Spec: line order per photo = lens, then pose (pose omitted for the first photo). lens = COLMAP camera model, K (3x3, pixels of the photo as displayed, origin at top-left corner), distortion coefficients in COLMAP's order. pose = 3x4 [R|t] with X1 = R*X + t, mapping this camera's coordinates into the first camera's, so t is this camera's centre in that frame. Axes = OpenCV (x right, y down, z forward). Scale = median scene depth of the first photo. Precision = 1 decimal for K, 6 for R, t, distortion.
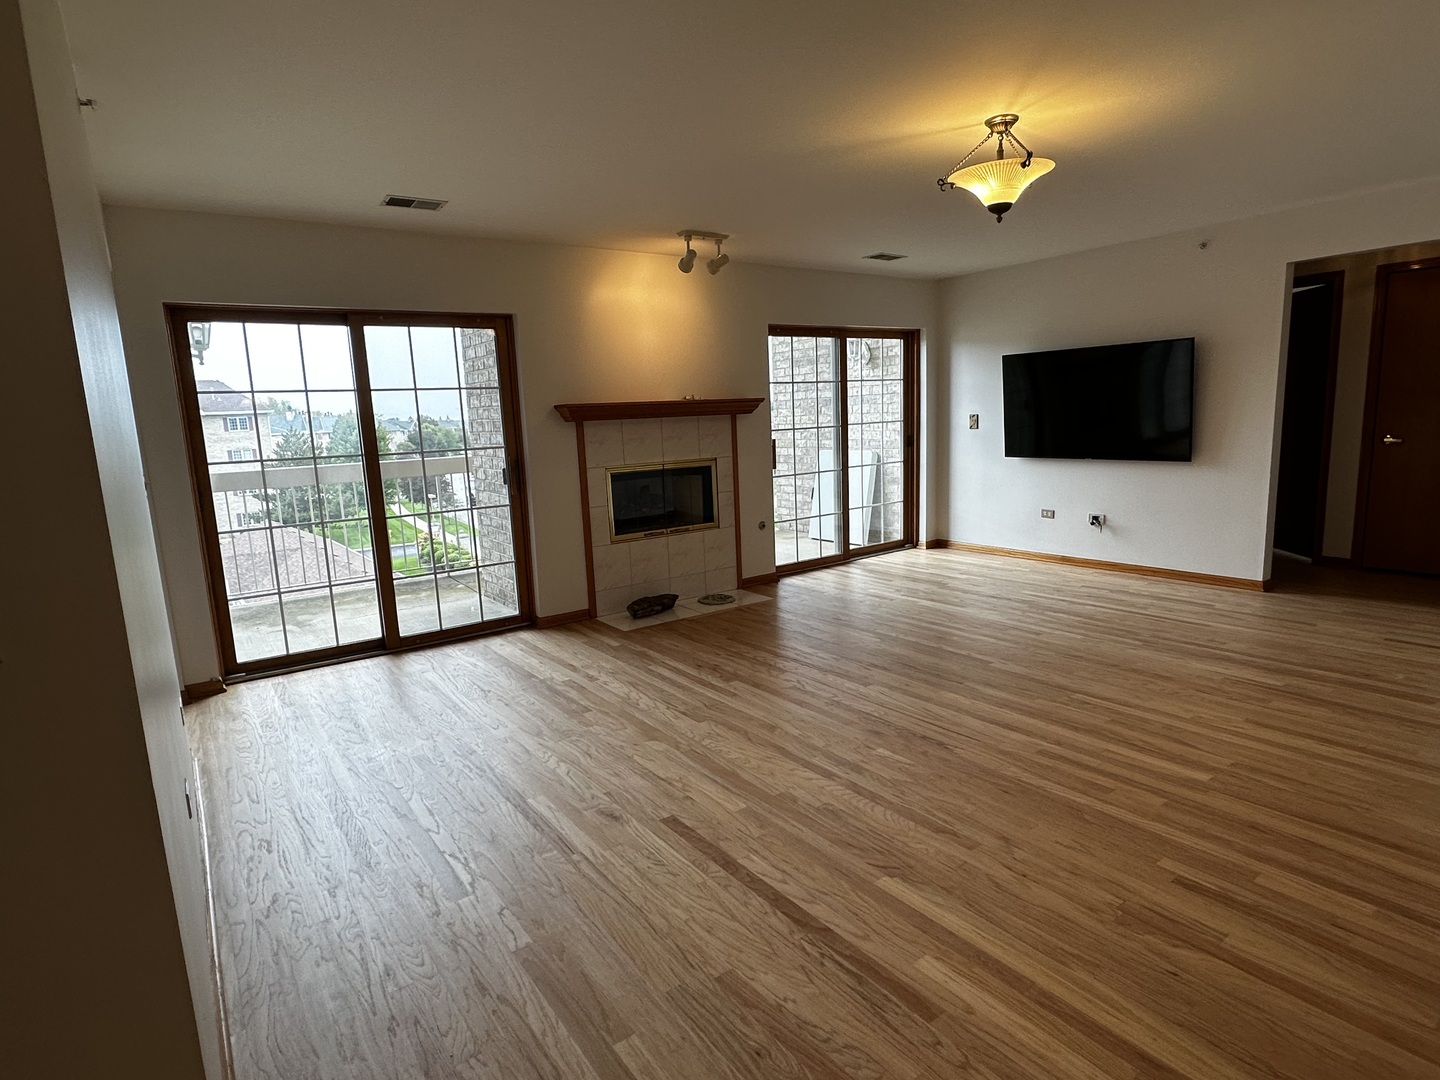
lens RADIAL K [[783.0, 0, 707.2], [0, 783.0, 543.2], [0, 0, 1]] dist [-0.001741, -0.000053]
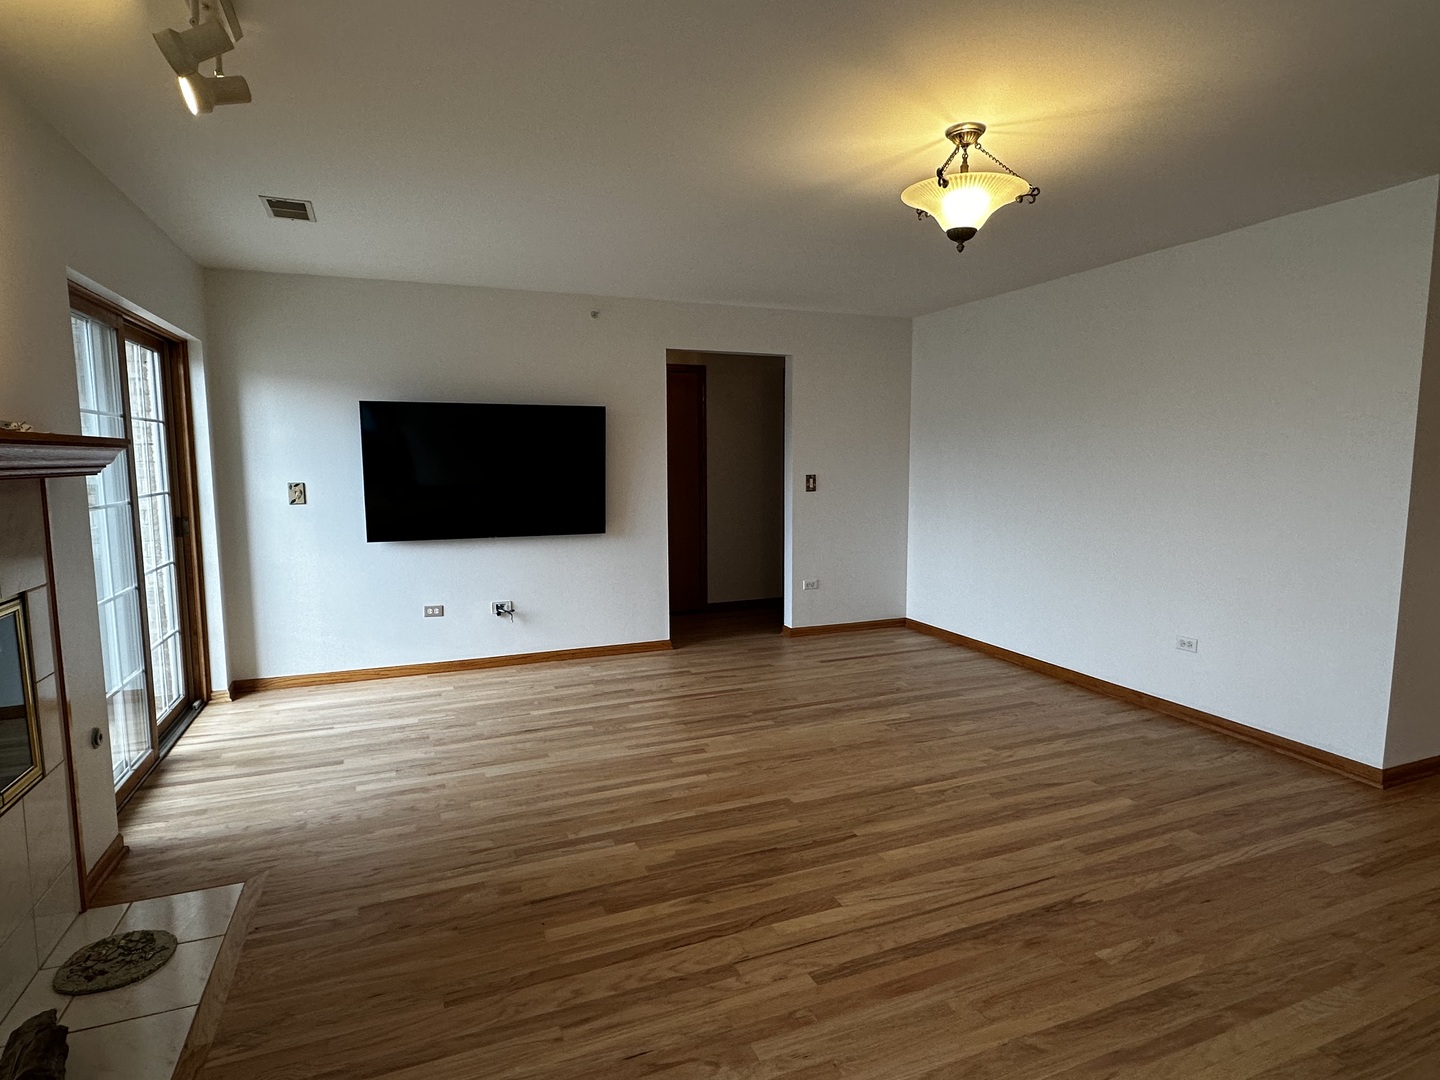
lens RADIAL K [[783.0, 0, 712.6], [0, 783.0, 543.6], [0, 0, 1]] dist [-0.001741, -0.000053]
pose [[0.222810, -0.065708, 0.972645, -0.391963], [0.153377, 0.987663, 0.031588, -0.133966], [-0.962721, 0.142143, 0.230139, 0.854628]]
